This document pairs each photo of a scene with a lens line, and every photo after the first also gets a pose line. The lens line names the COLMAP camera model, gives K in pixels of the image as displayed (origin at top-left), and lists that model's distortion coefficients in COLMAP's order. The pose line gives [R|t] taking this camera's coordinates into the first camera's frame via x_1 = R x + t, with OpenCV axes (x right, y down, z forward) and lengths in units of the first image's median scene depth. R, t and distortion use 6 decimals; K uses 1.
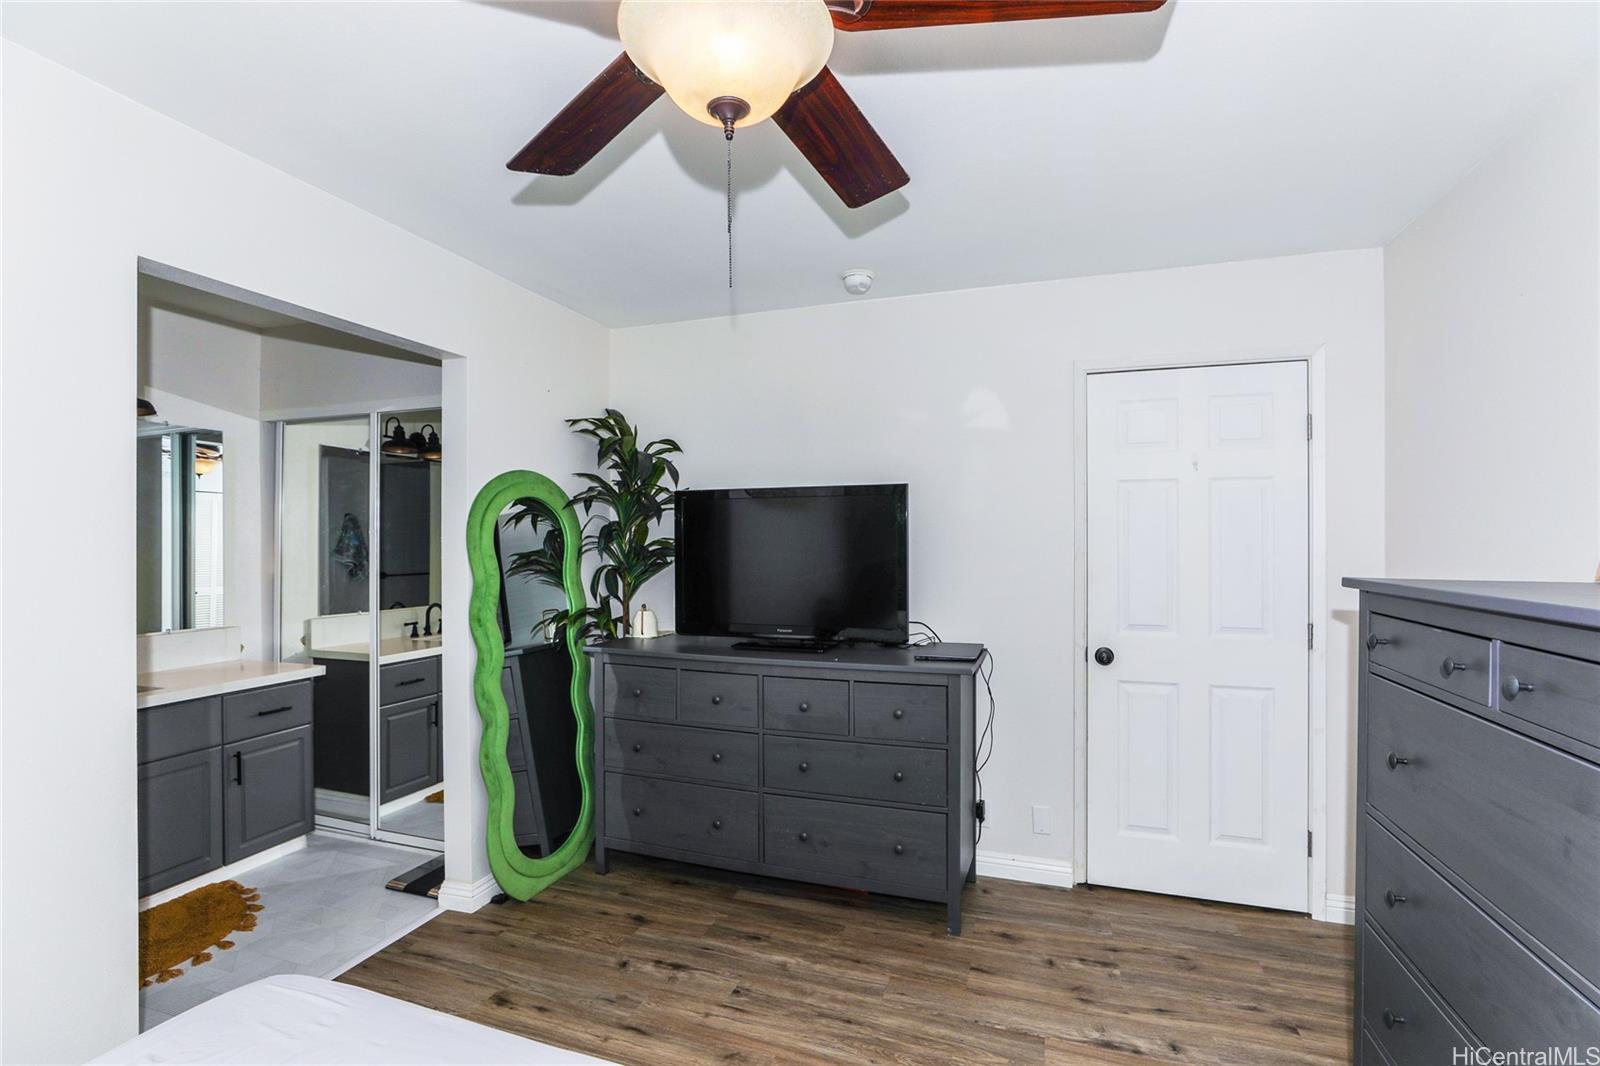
lens RADIAL K [[735.4, 0, 805.0], [0, 735.4, 539.5], [0, 0, 1]] dist [-0.032374, 0.014709]
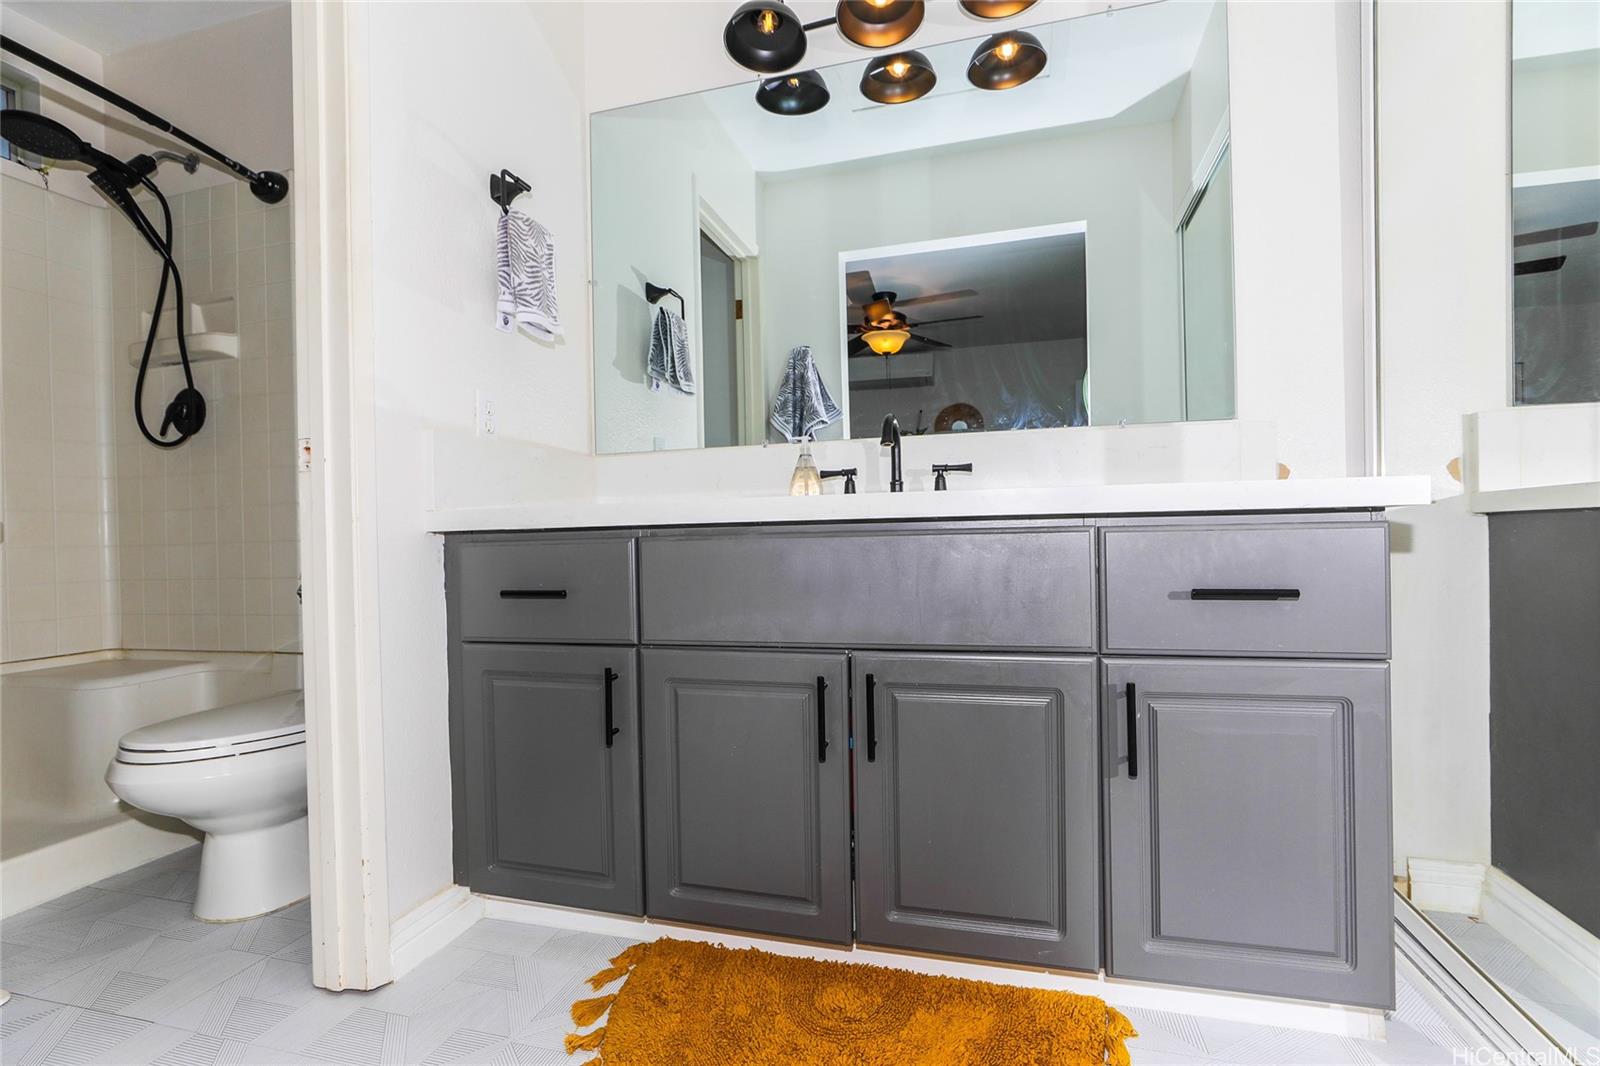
lens RADIAL K [[735.4, 0, 805.0], [0, 735.4, 539.5], [0, 0, 1]] dist [-0.032374, 0.014709]
pose [[0.066977, 0.005832, -0.997737, -0.423102], [0.017343, 0.999825, 0.007009, 0.211825], [0.997604, -0.017774, 0.066865, 0.799470]]
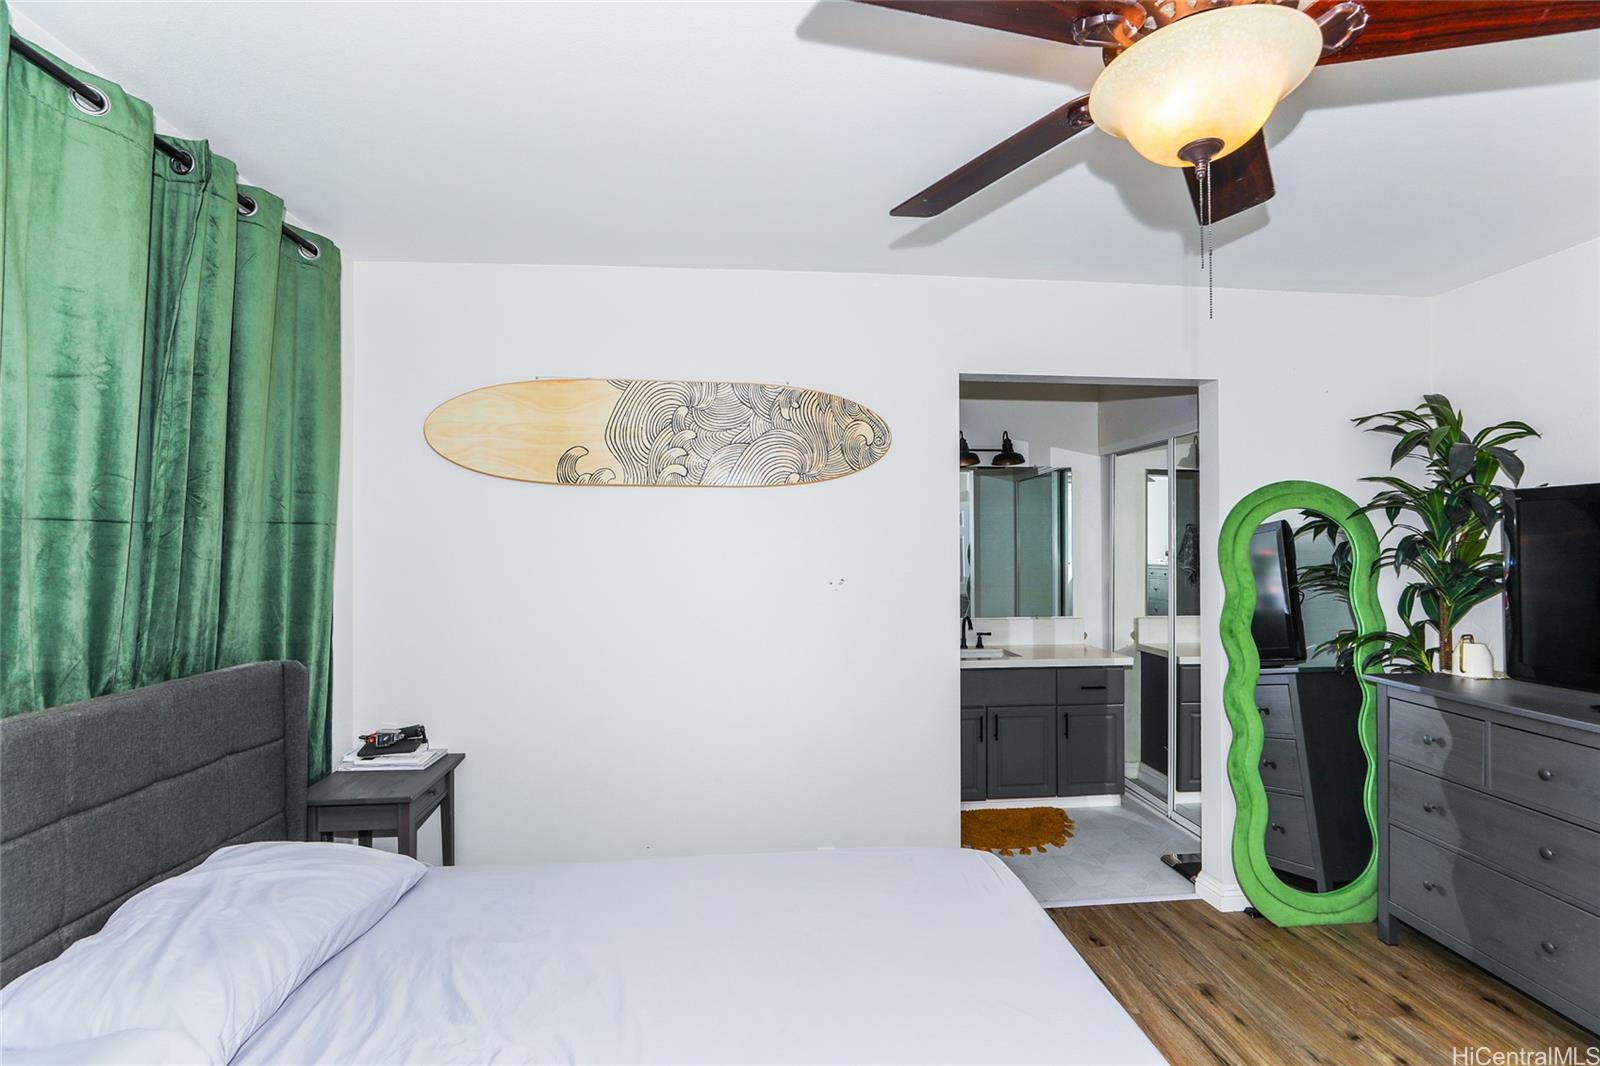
lens RADIAL K [[725.2, 0, 787.6], [0, 725.2, 538.0], [0, 0, 1]] dist [-0.029366, 0.012596]
pose [[0.393898, -0.010817, -0.919090, 0.217042], [0.001893, 0.999938, -0.010957, -0.010261], [0.919152, 0.002576, 0.393895, 0.020178]]
